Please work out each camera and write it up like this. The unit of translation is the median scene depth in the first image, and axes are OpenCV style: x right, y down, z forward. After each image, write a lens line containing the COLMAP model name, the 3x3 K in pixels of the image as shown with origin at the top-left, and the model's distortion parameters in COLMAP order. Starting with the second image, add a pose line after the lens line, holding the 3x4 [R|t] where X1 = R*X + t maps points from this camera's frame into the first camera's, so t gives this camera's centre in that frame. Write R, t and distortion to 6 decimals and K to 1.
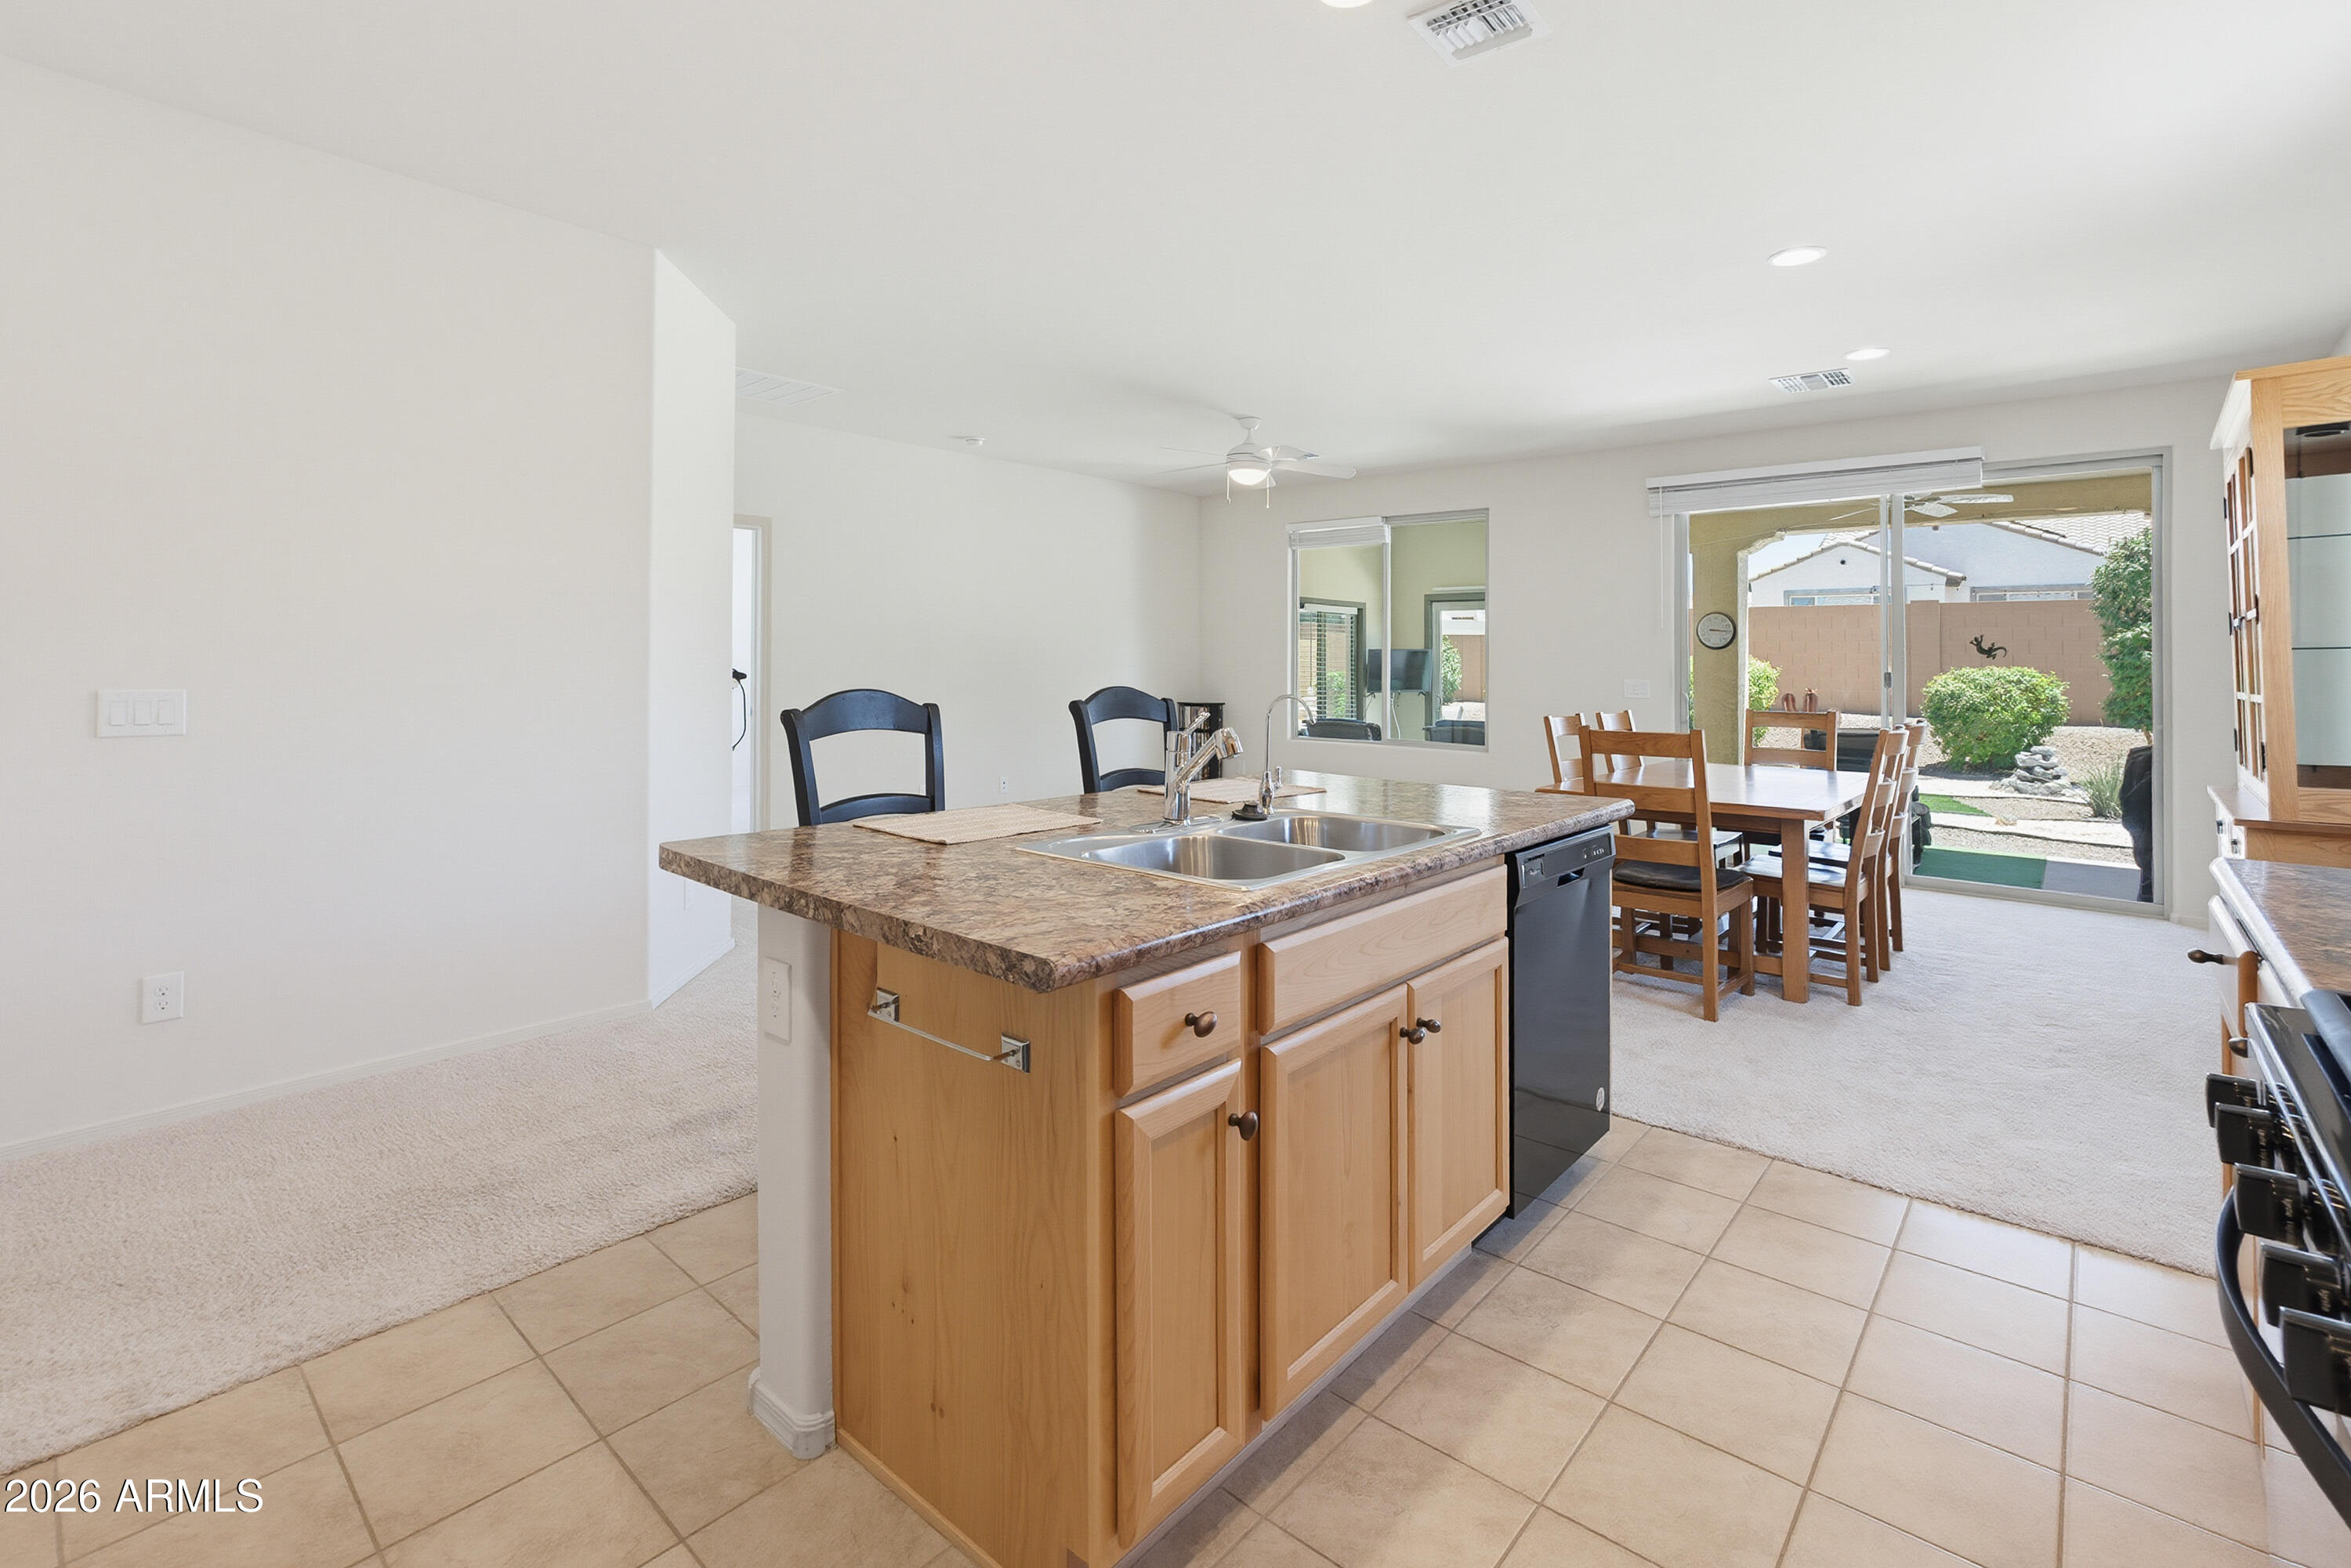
lens RADIAL K [[1070.9, 0, 1179.3], [0, 1070.9, 645.1], [0, 0, 1]] dist [-0.013869, 0.000172]
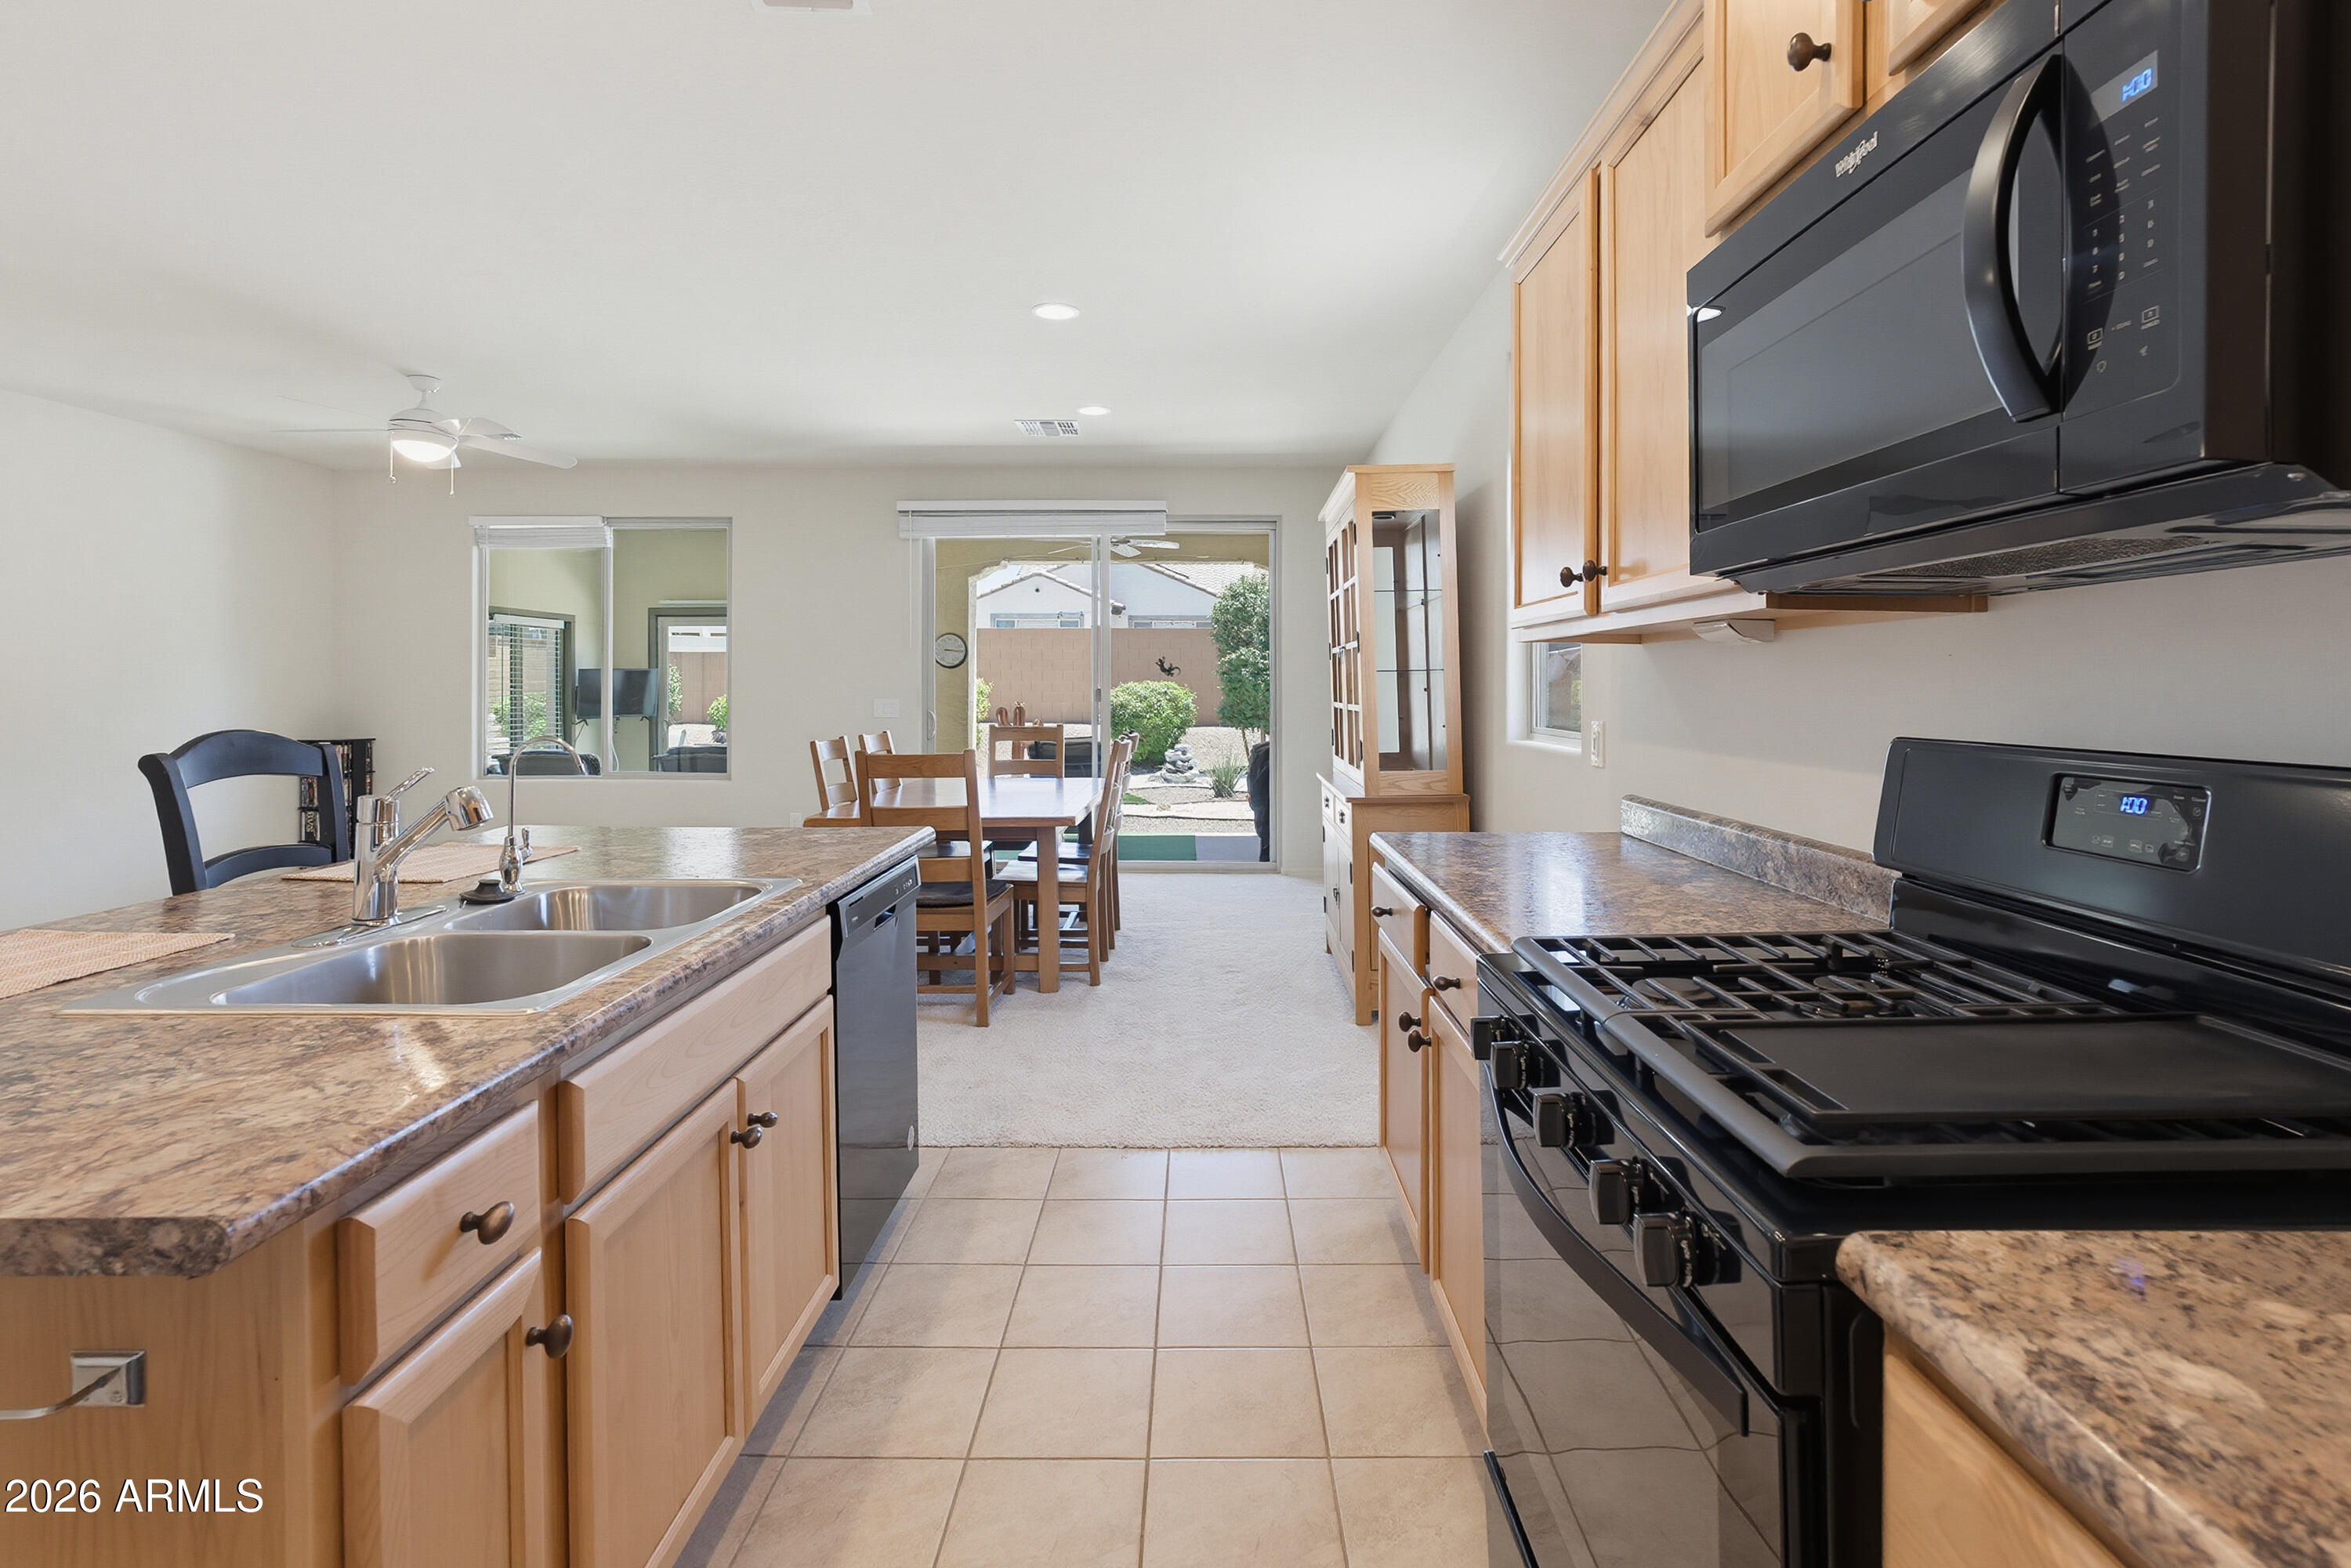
lens RADIAL K [[1080.9, 0, 1191.4], [0, 1080.9, 675.6], [0, 0, 1]] dist [-0.026177, 0.014133]
pose [[0.761261, -0.006830, 0.648410, -0.028970], [-0.001286, 0.999927, 0.012042, -0.005126], [-0.648445, -0.010001, 0.761196, 0.061259]]
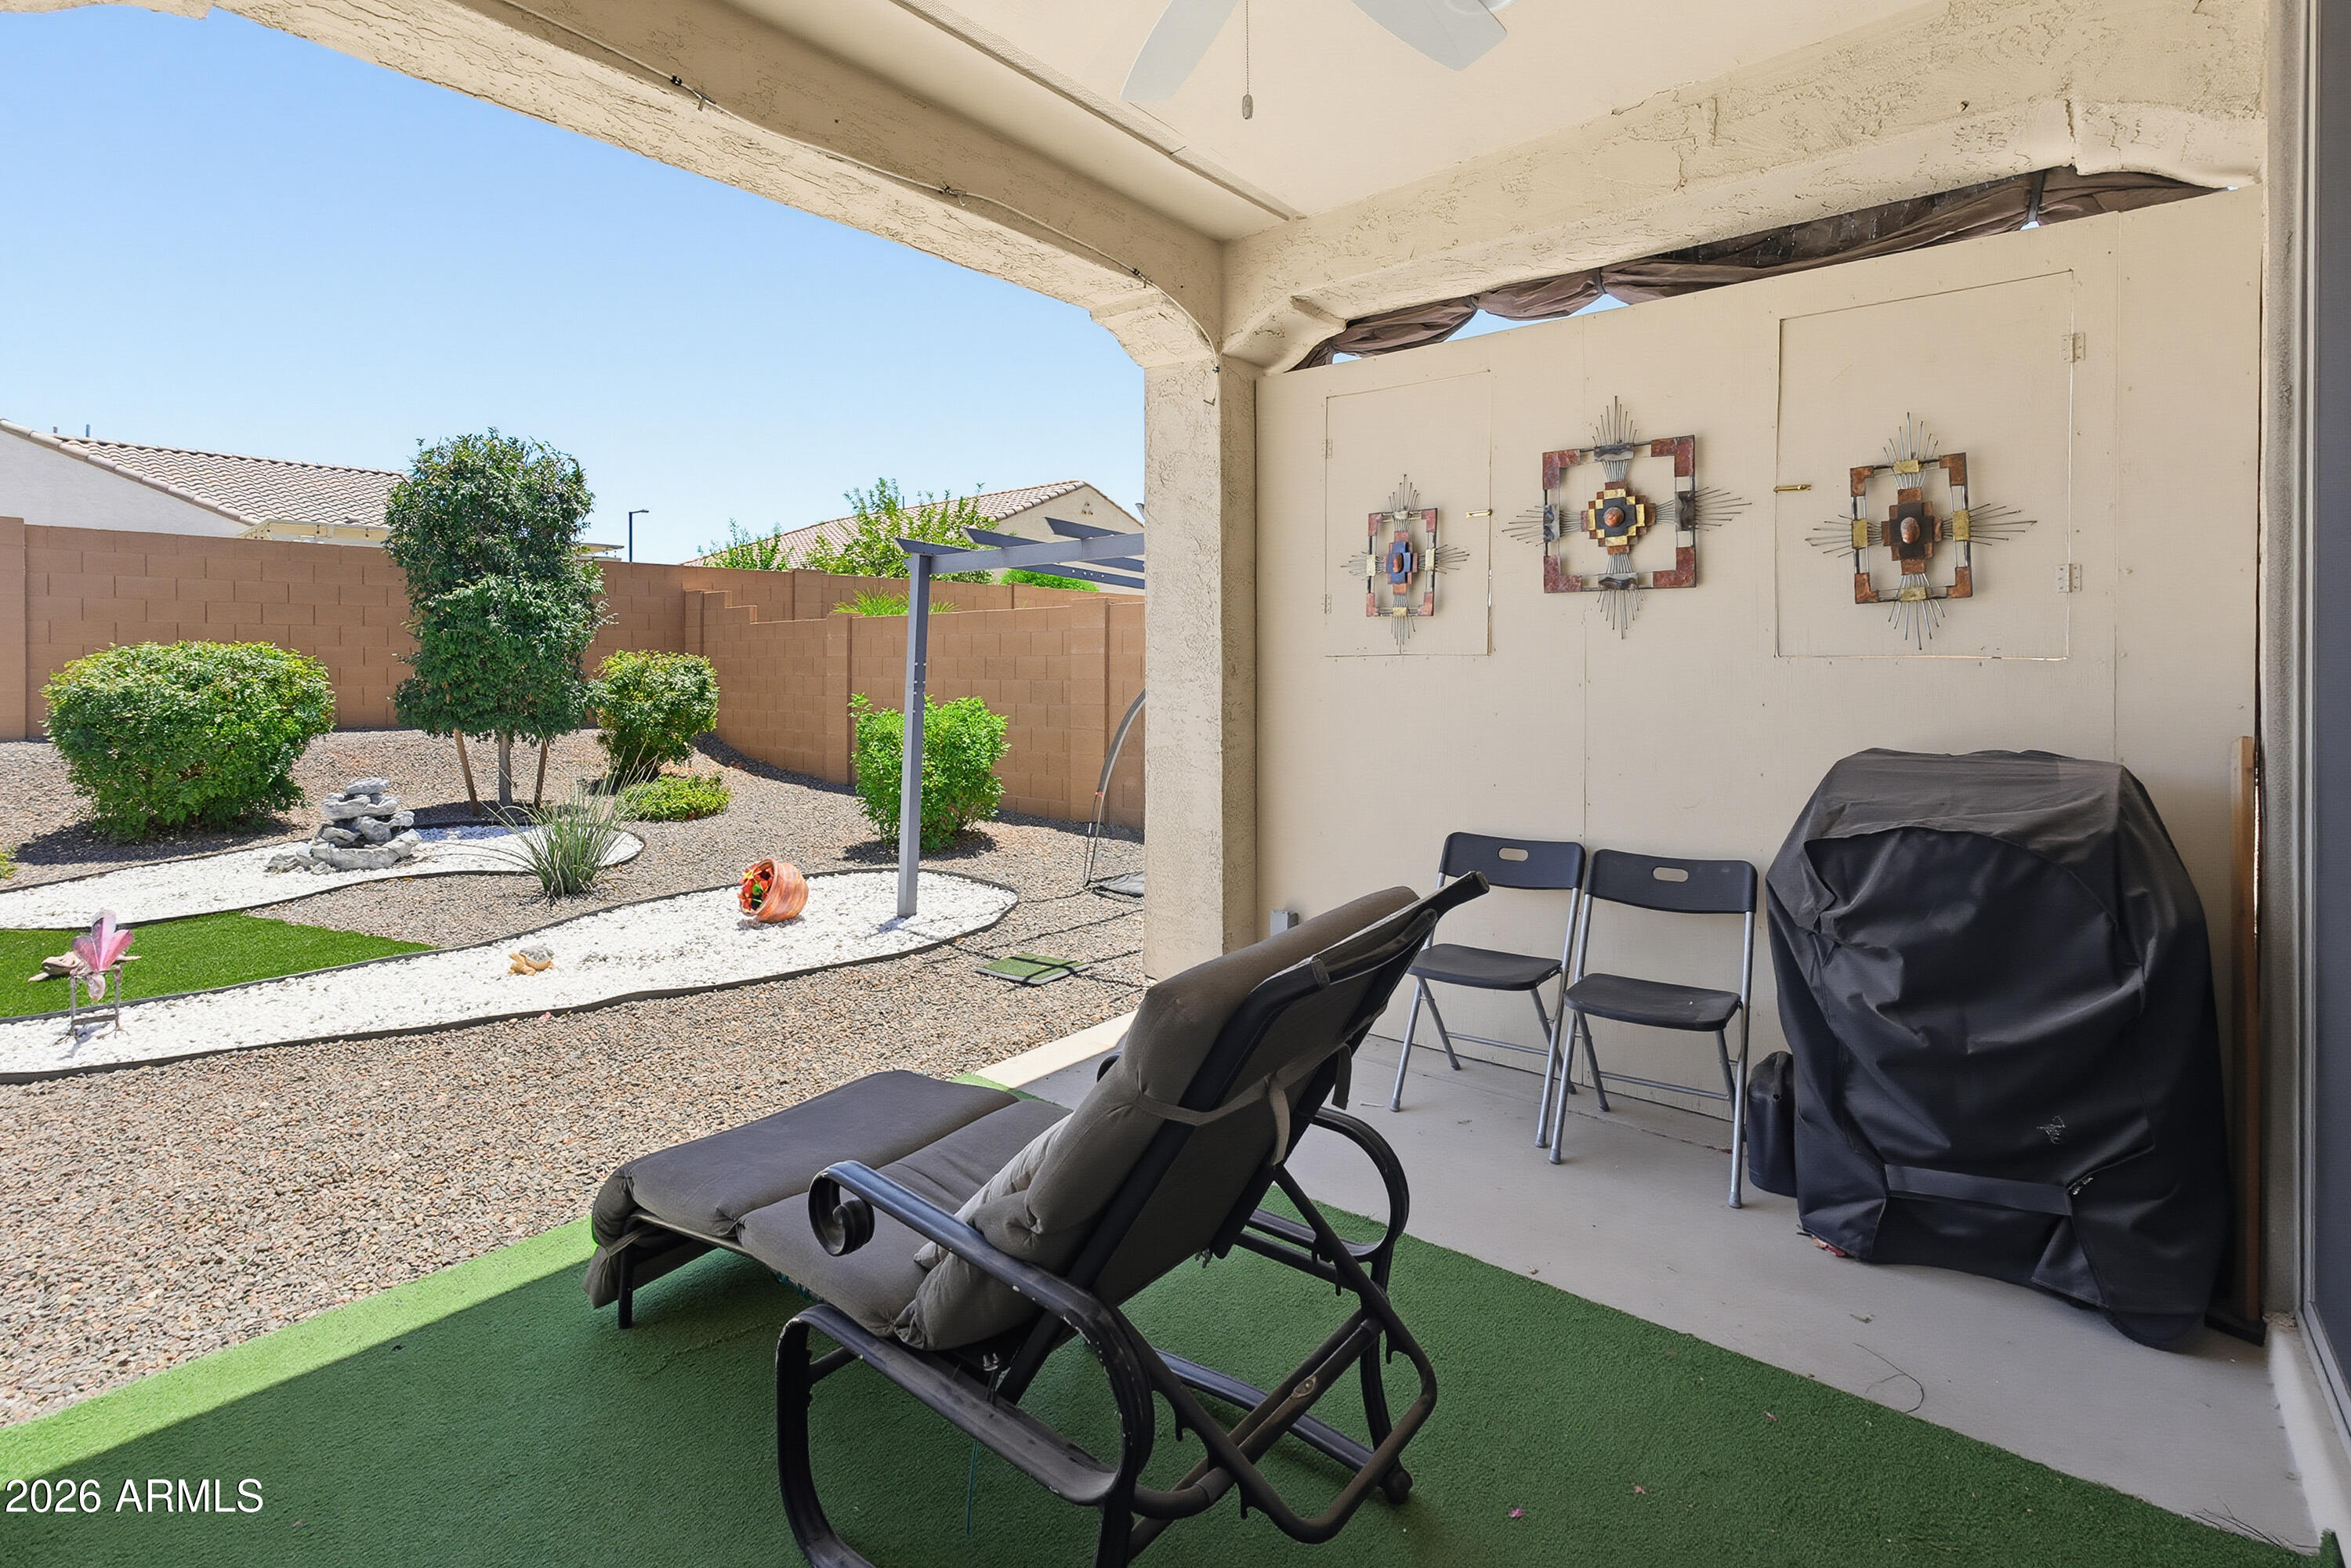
lens RADIAL K [[1058.6, 0, 1183.4], [0, 1058.6, 663.4], [0, 0, 1]] dist [-0.027616, 0.012941]
pose [[-0.013608, -0.016362, 0.999774, 0.848104], [-0.014367, 0.999766, 0.016166, 0.061706], [-0.999804, -0.014143, -0.013840, 1.944687]]
